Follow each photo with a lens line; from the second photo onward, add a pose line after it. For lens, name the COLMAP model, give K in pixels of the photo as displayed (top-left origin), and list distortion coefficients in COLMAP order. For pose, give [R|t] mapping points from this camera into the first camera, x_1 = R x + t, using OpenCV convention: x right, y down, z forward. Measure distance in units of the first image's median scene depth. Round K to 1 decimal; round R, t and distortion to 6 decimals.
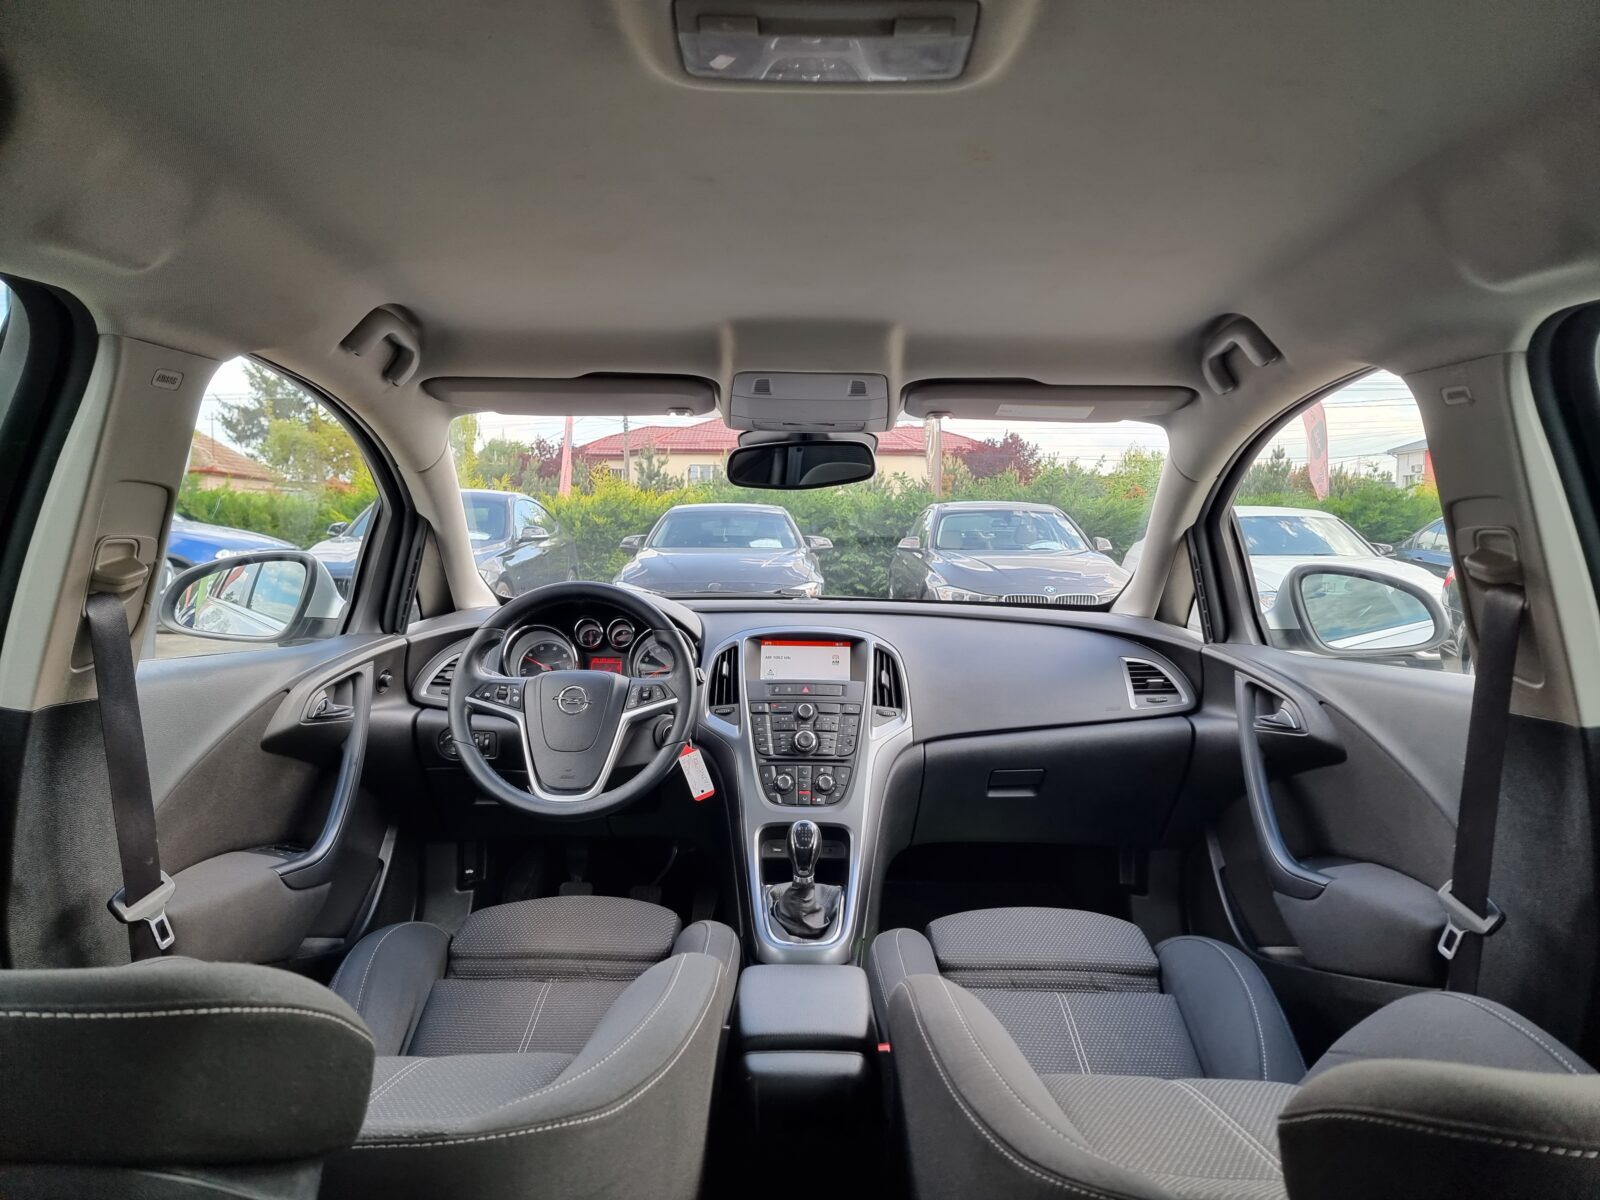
lens RADIAL K [[1094.2, 0, 805.2], [0, 1094.2, 597.8], [0, 0, 1]] dist [0.115217, -0.129961]
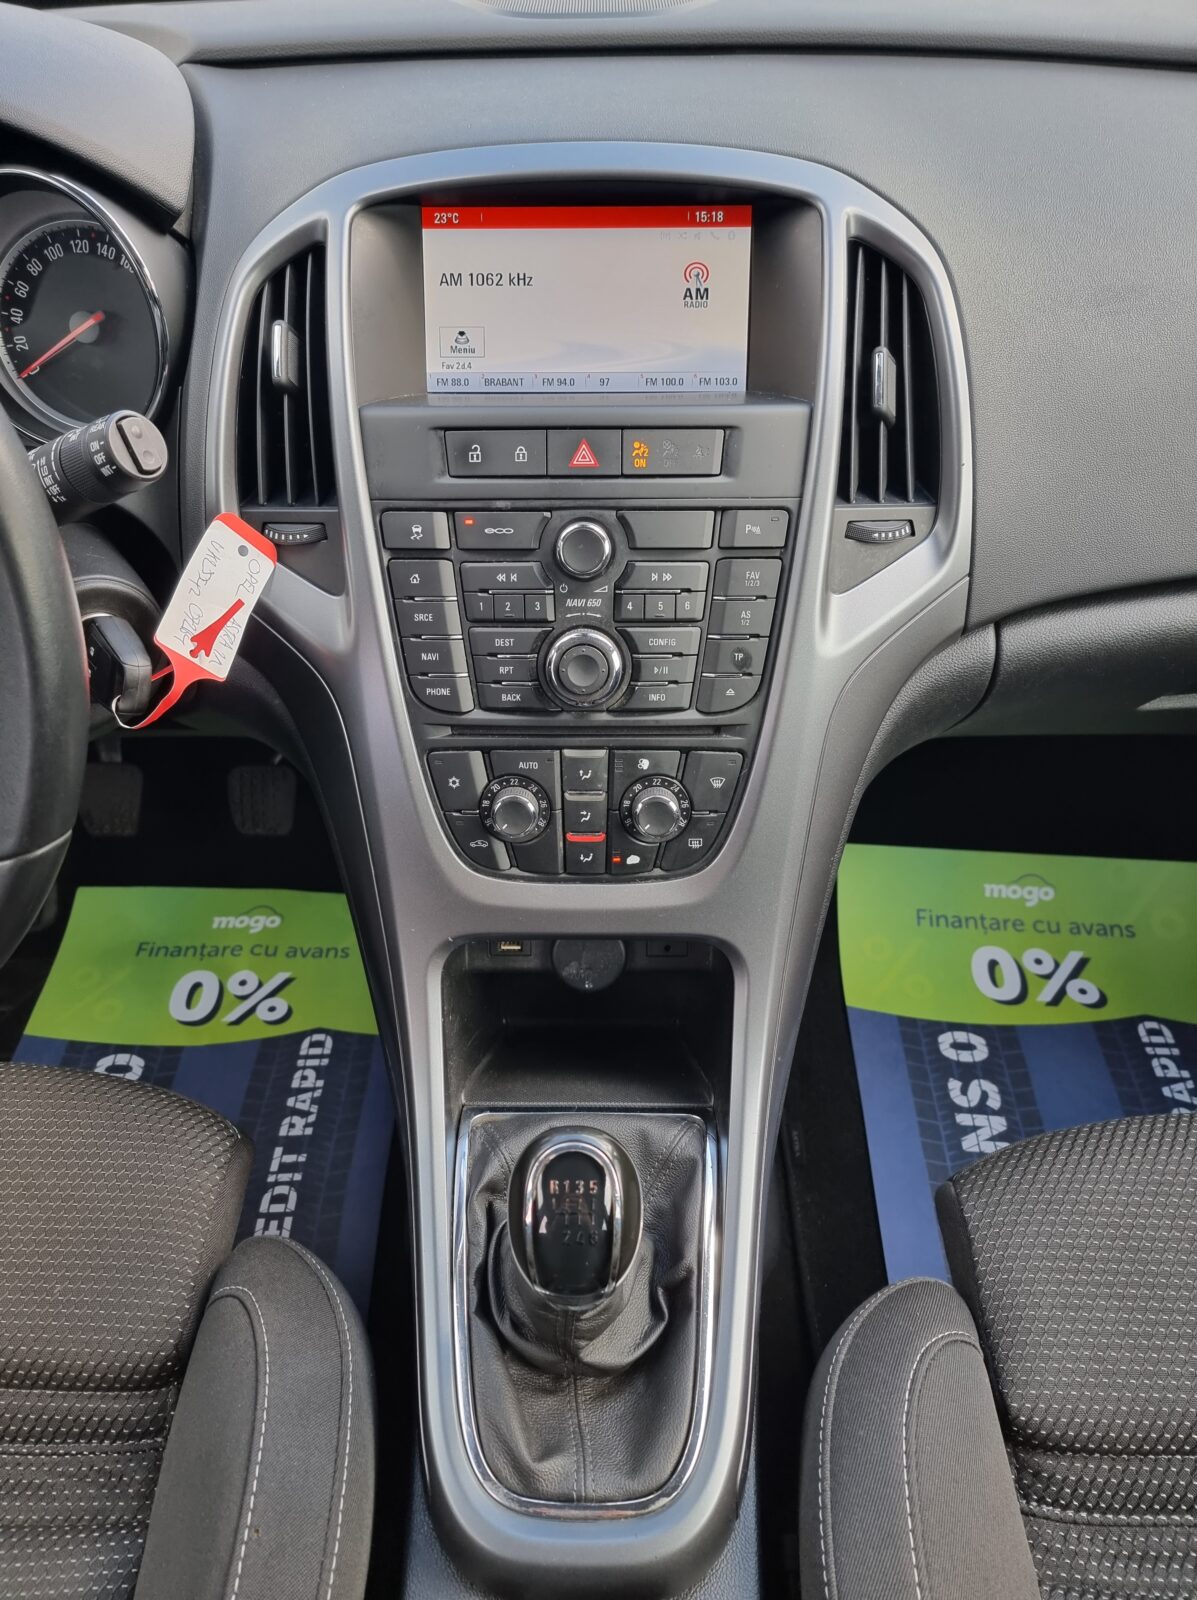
lens RADIAL K [[1141.7, 0, 598.5], [0, 1141.7, 800.0], [0, 0, 1]] dist [0.029274, -0.002463]
pose [[0.999438, -0.006223, -0.032952, 0.012350], [0.025043, 0.792029, 0.609970, -0.017605], [0.022303, -0.610452, 0.791739, 0.727172]]
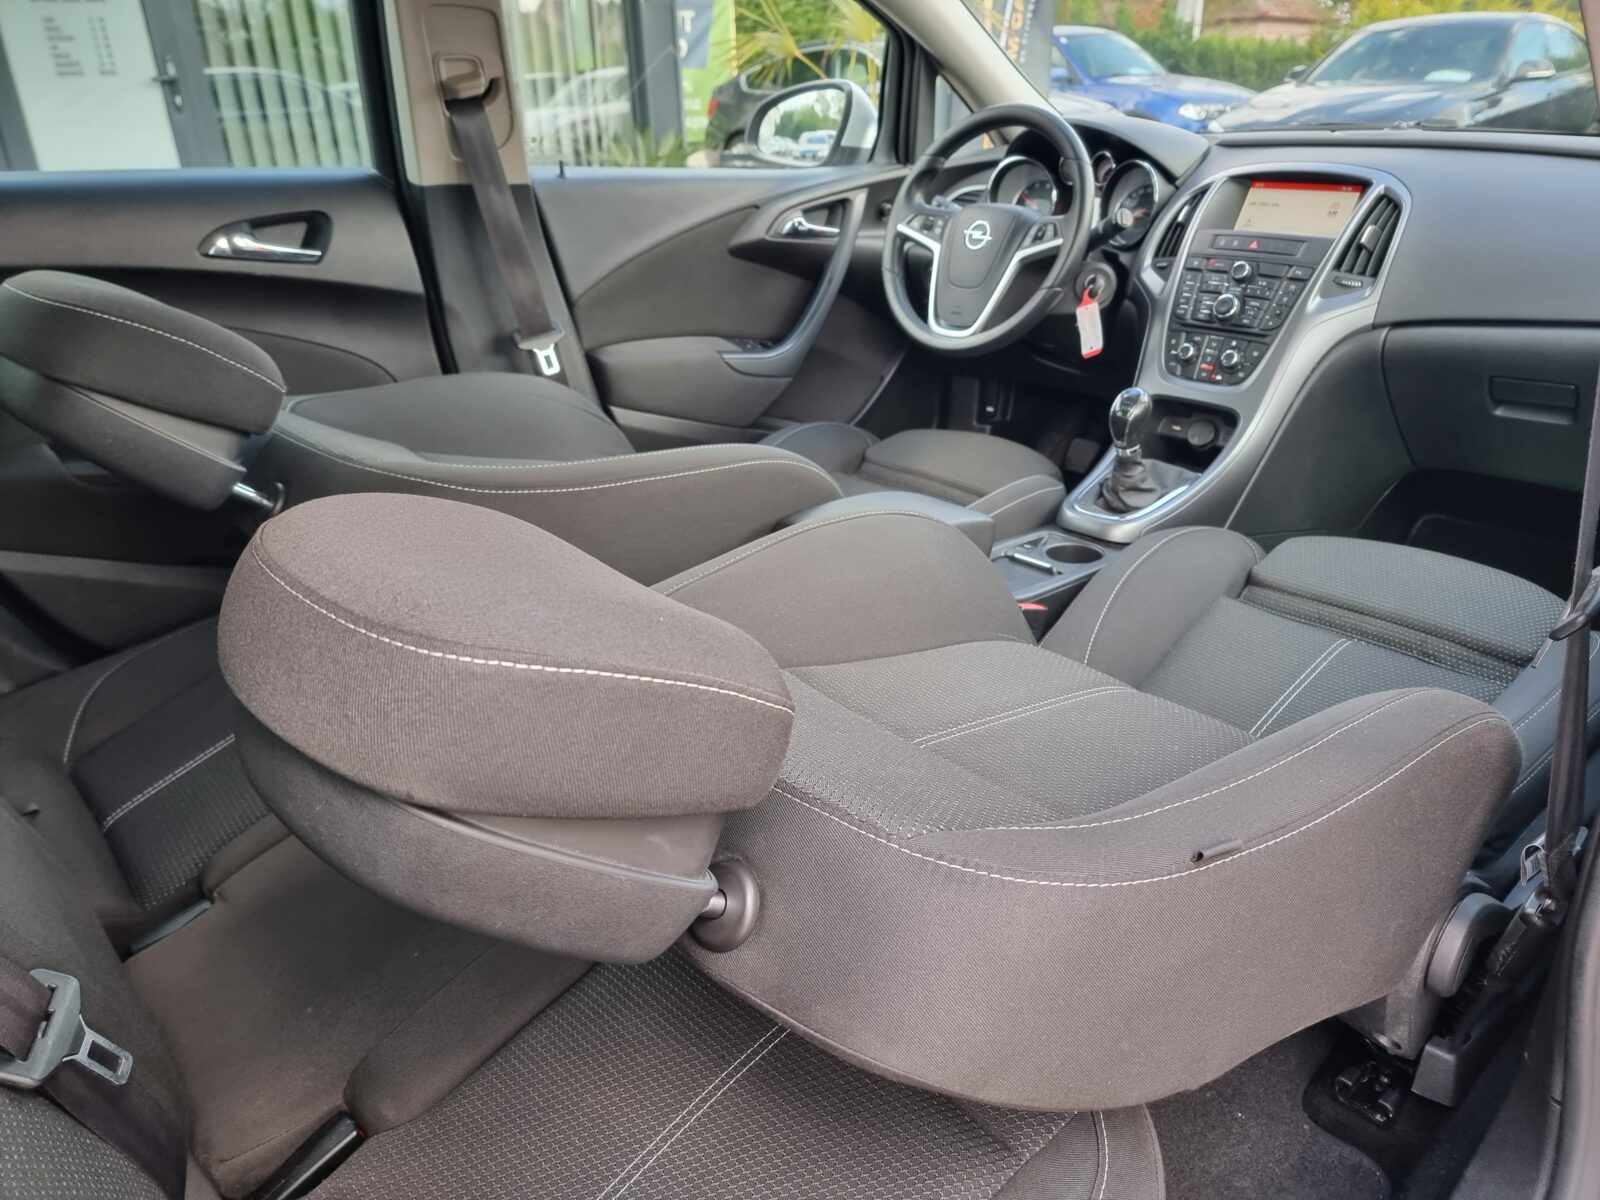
lens RADIAL K [[1141.7, 0, 815.3], [0, 1141.7, 614.2], [0, 0, 1]] dist [0.029274, -0.002463]
pose [[0.663839, 0.287022, -0.690606, 0.449977], [-0.017848, 0.929240, 0.369044, 0.029641], [0.747663, -0.232660, 0.621989, 0.159256]]
